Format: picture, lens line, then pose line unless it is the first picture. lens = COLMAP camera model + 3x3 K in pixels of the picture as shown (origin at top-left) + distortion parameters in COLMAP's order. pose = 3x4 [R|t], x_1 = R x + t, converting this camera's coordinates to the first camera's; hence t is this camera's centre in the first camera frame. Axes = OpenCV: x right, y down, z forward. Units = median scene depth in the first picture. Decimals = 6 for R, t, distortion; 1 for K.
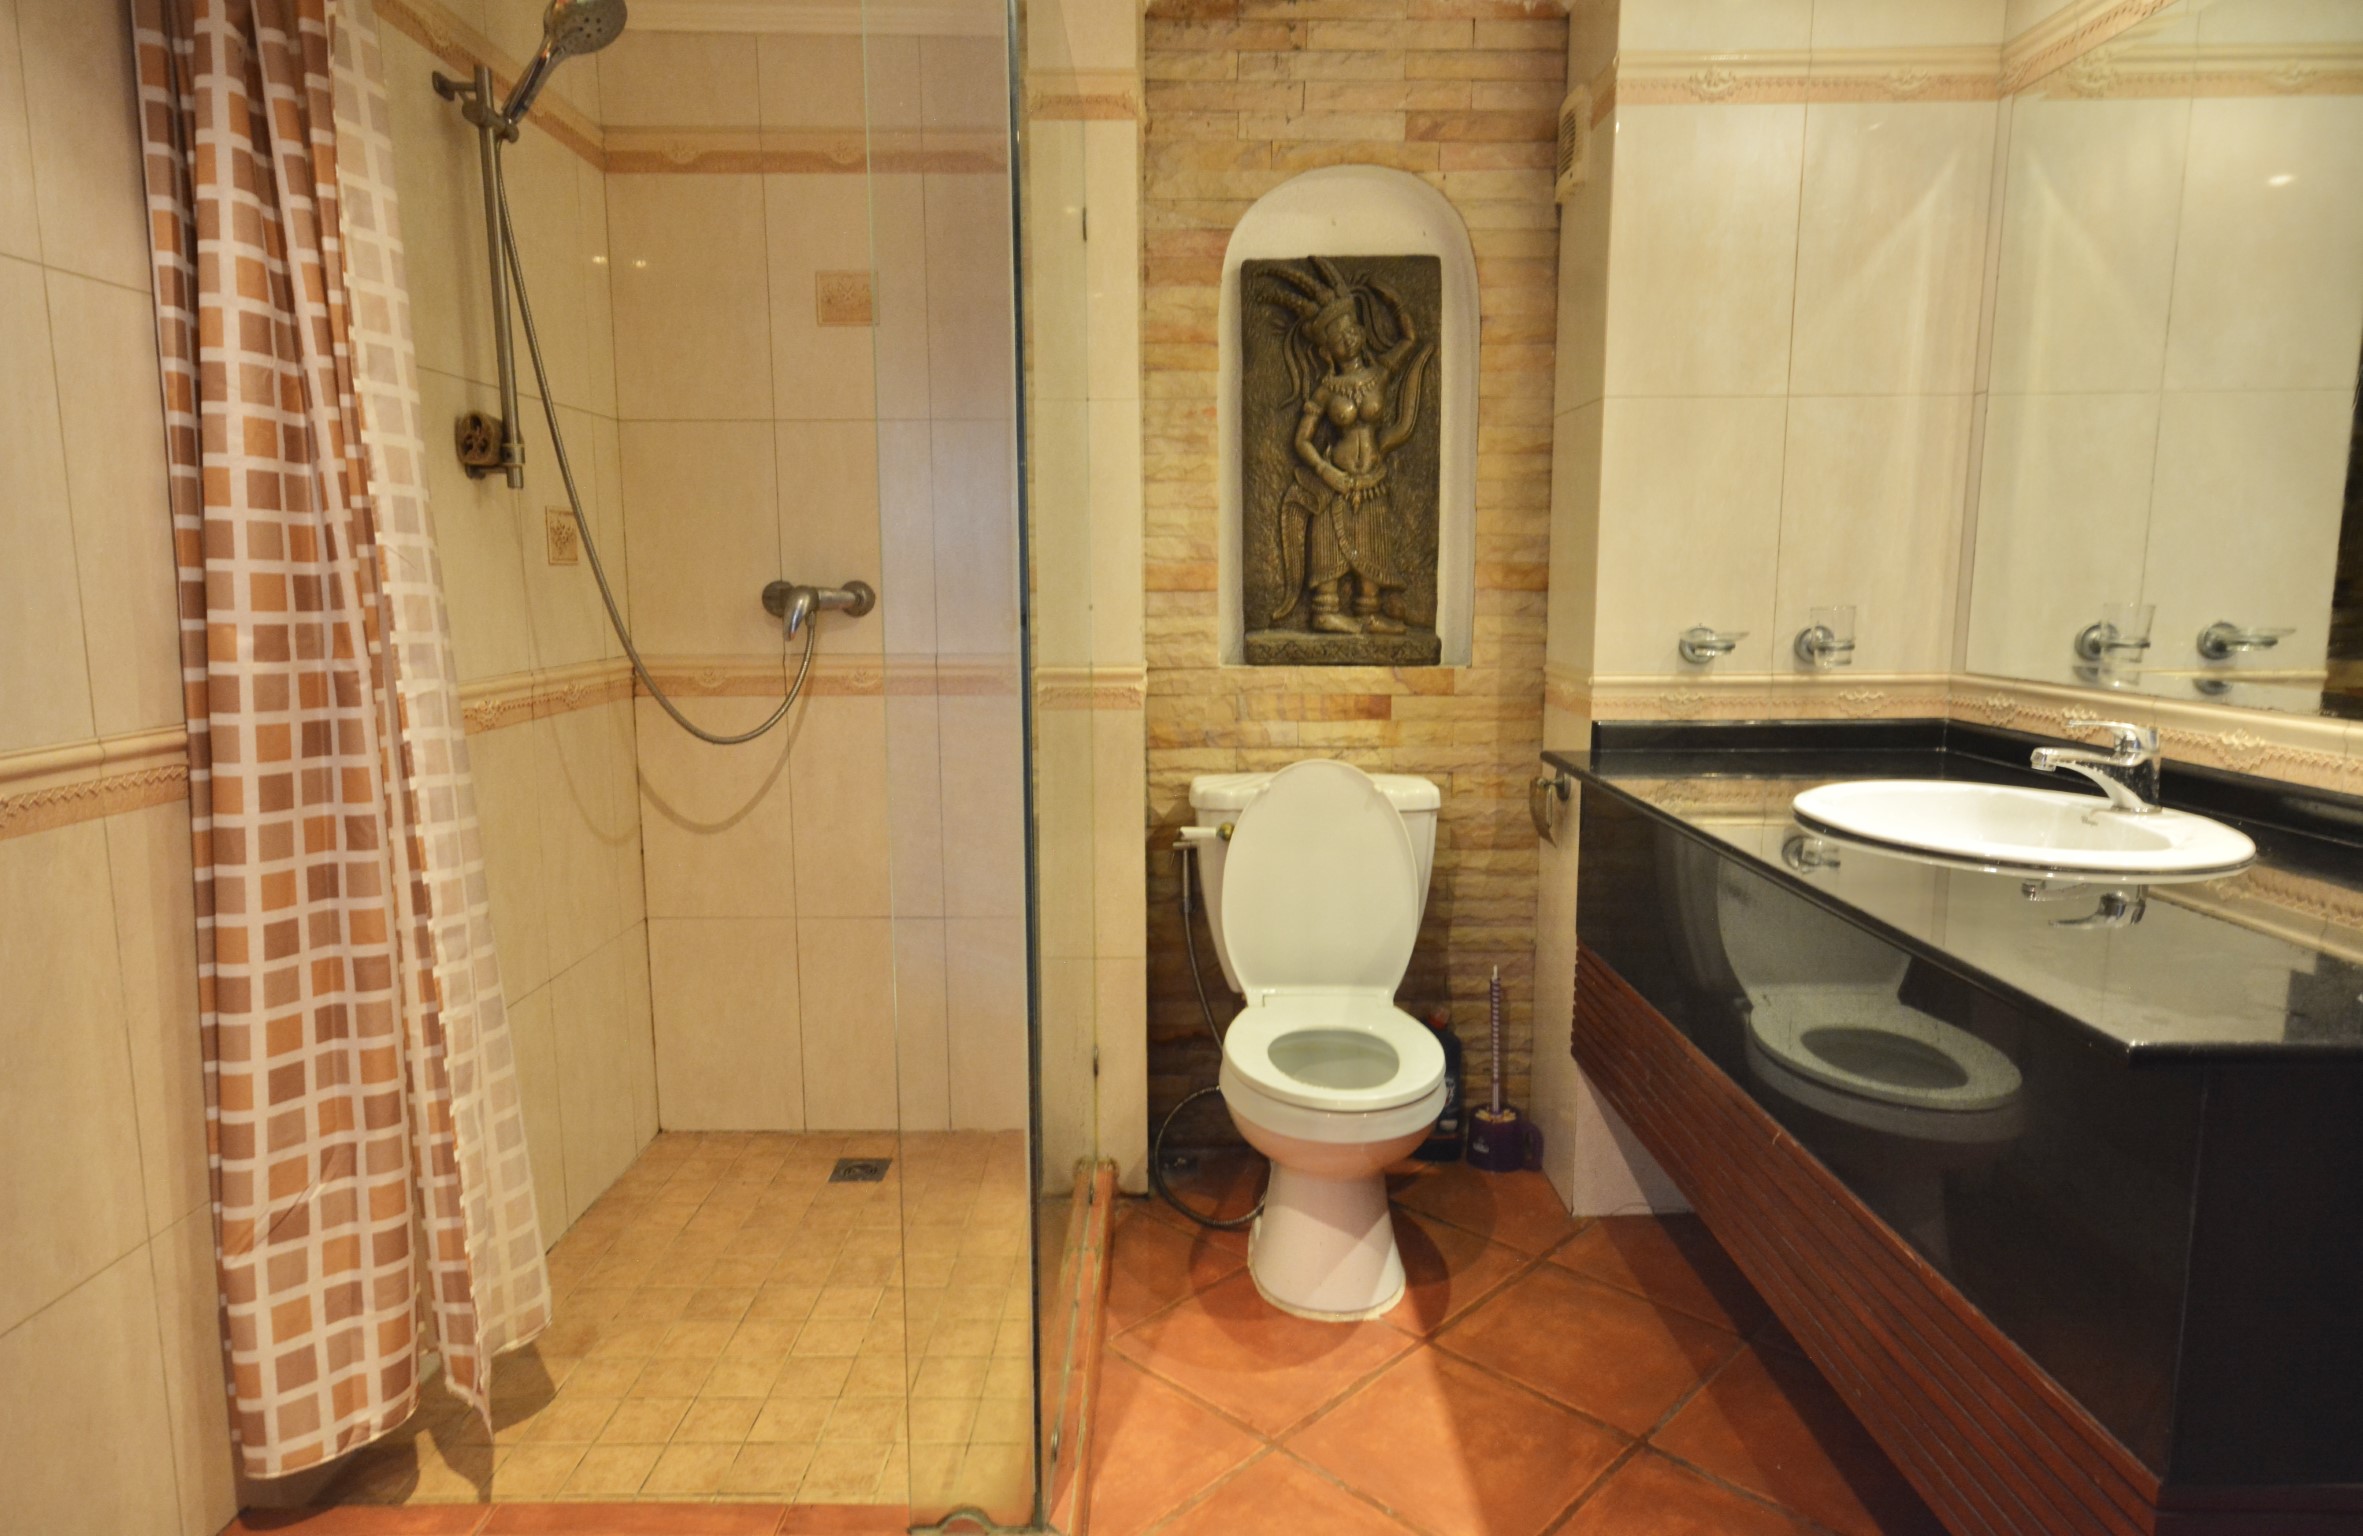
lens RADIAL K [[1365.0, 0, 1195.9], [0, 1365.0, 758.1], [0, 0, 1]] dist [0.012133, 0.006942]
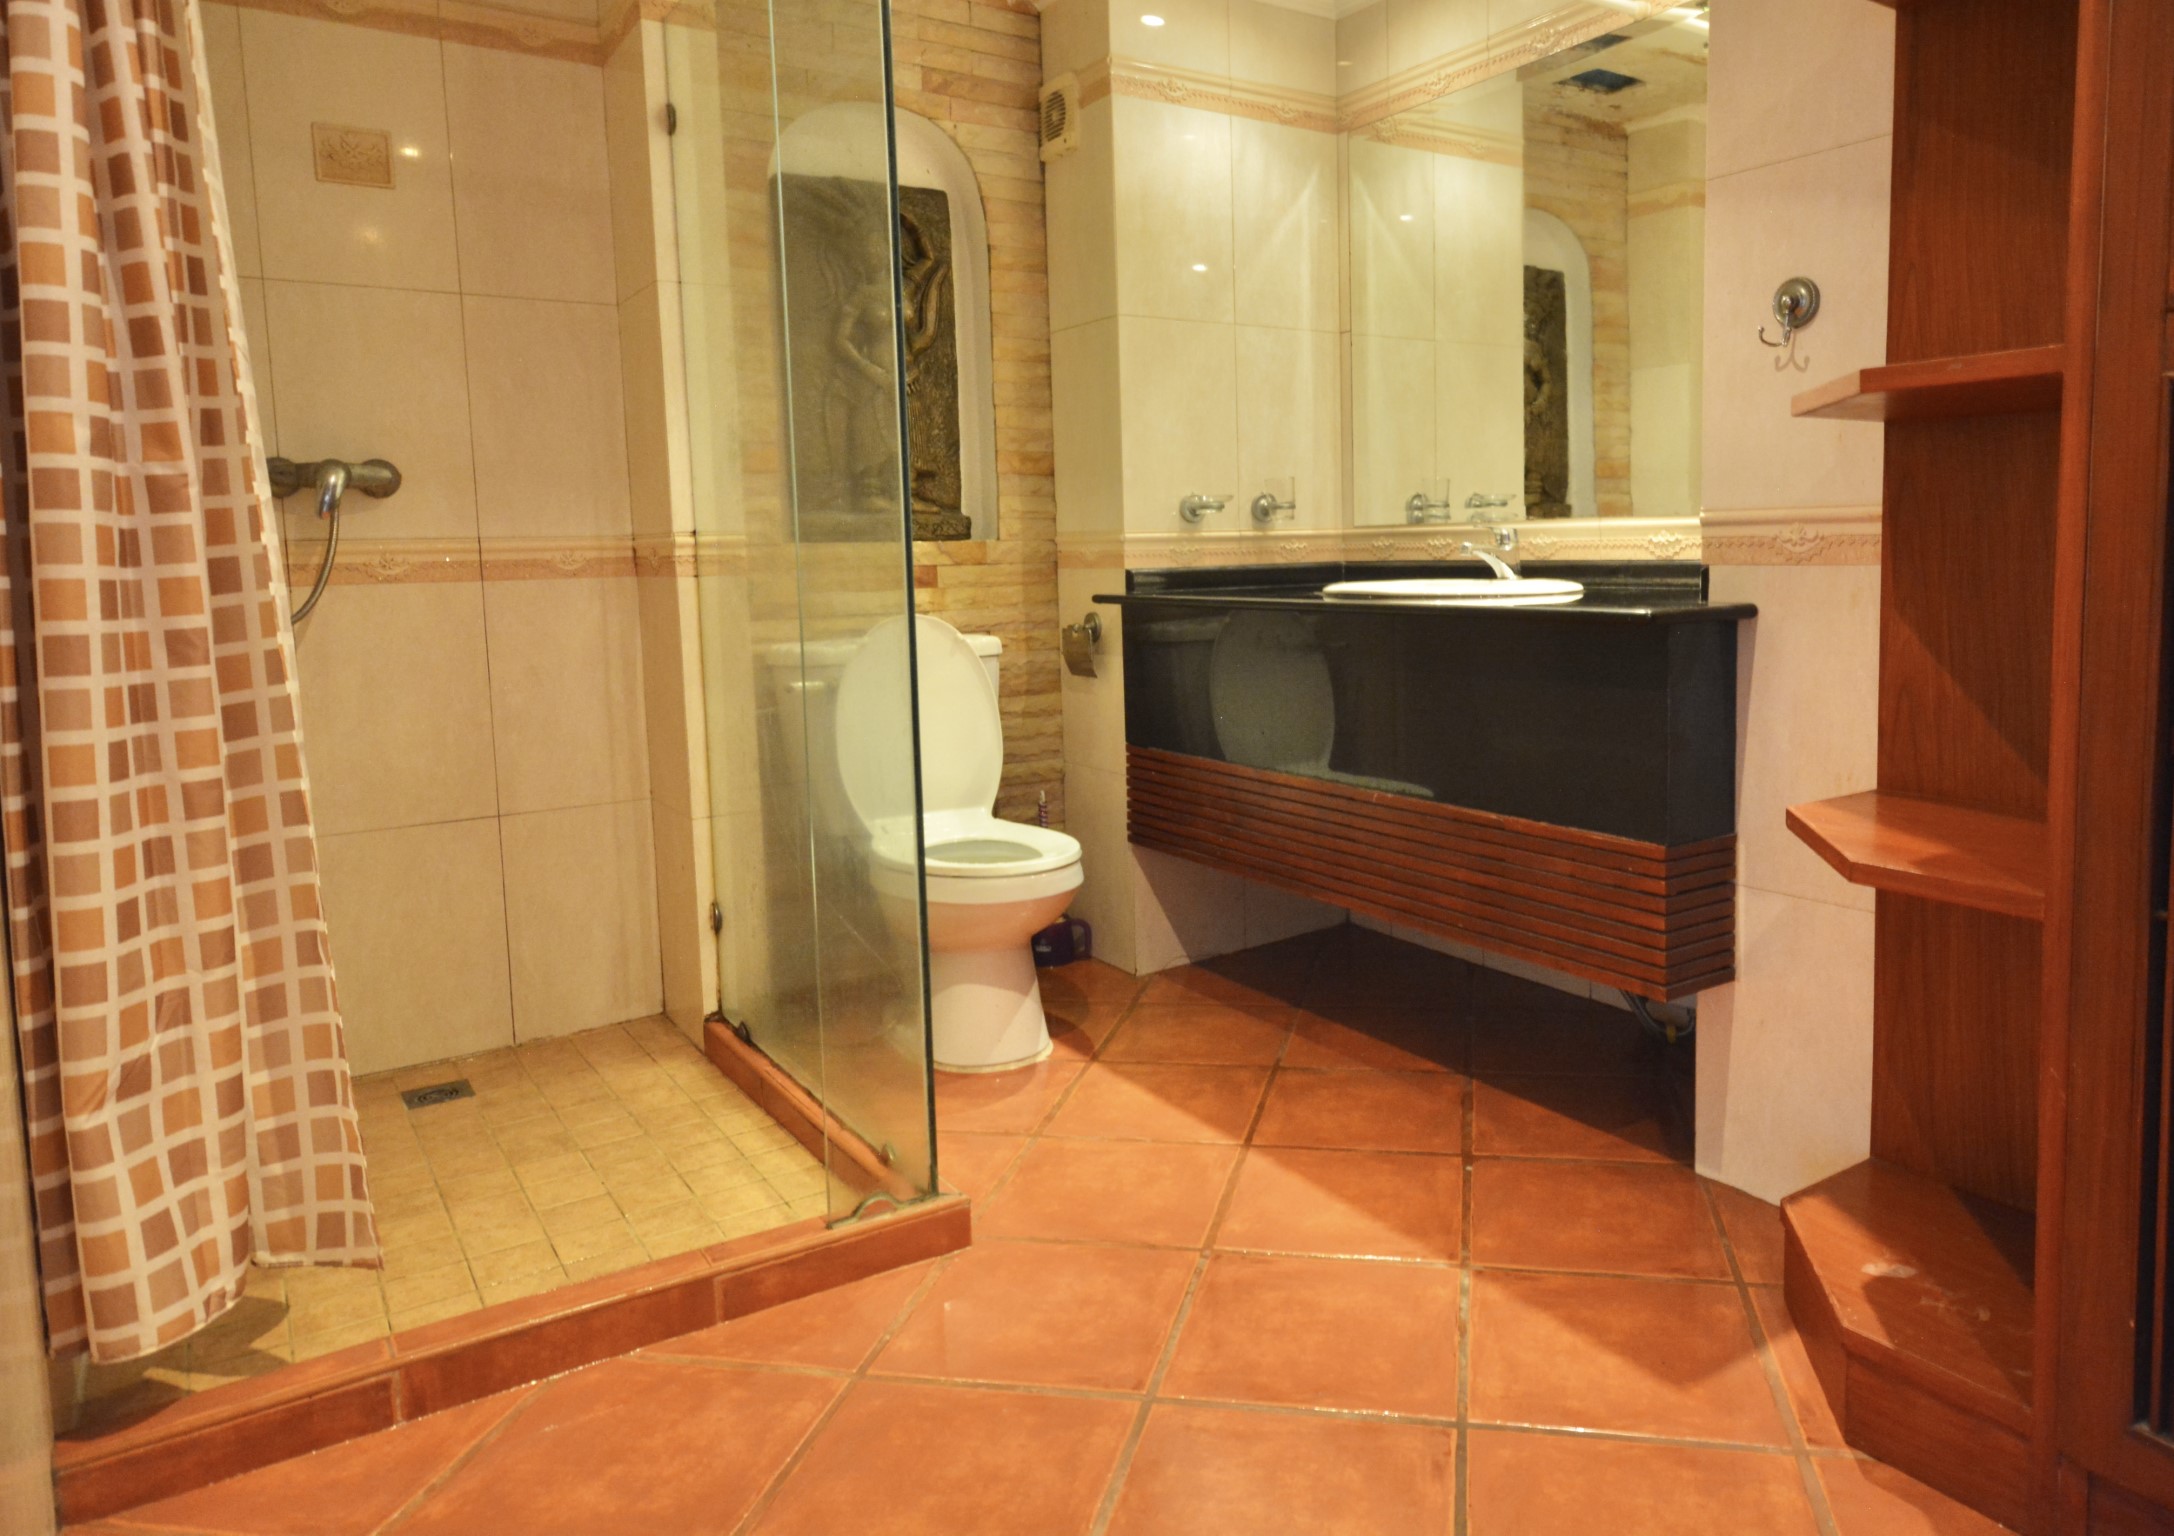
lens RADIAL K [[1445.5, 0, 1246.3], [0, 1445.5, 674.0], [0, 0, 1]] dist [0.003432, 0.011535]
pose [[0.817355, -0.068069, 0.572099, -0.400306], [0.099313, 0.994778, -0.023528, 0.114436], [-0.567510, 0.076047, 0.819847, -0.153327]]
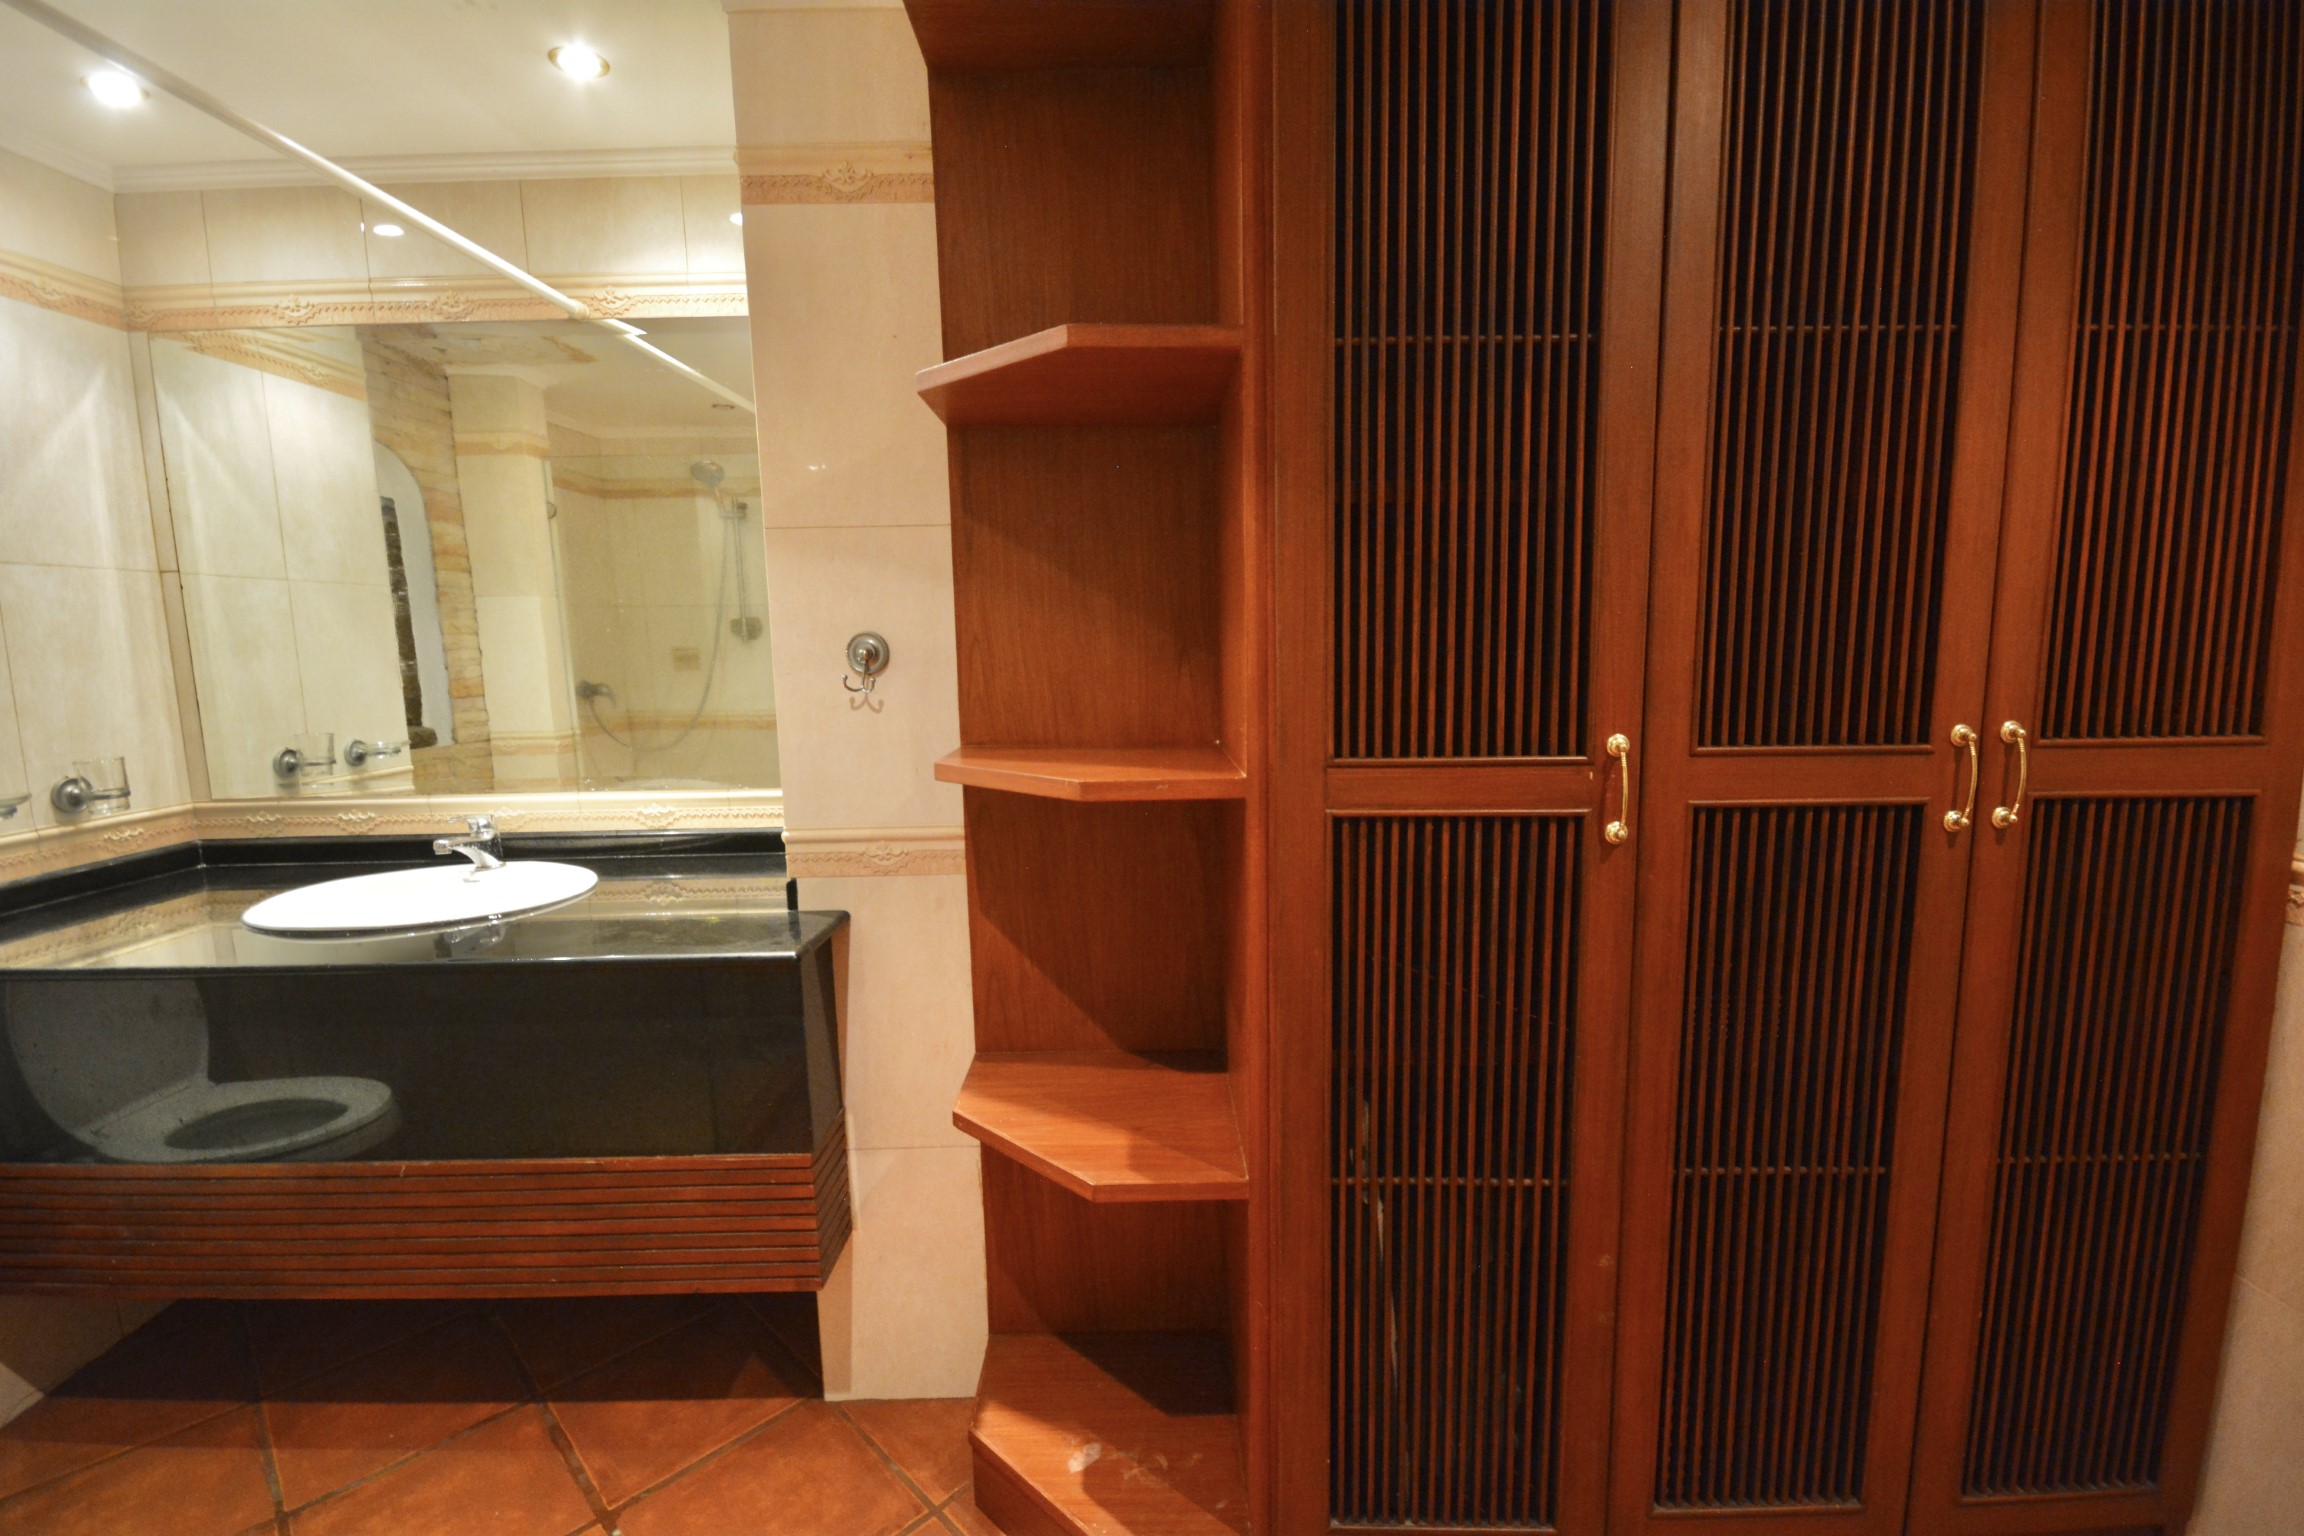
lens RADIAL K [[1010.8, 0, 1152.1], [0, 1010.8, 777.0], [0, 0, 1]] dist [0.004703, -0.008763]
pose [[0.007014, -0.131440, 0.991299, -0.321294], [0.157212, 0.979141, 0.128715, -0.067365], [-0.987540, 0.154942, 0.027532, 0.149854]]
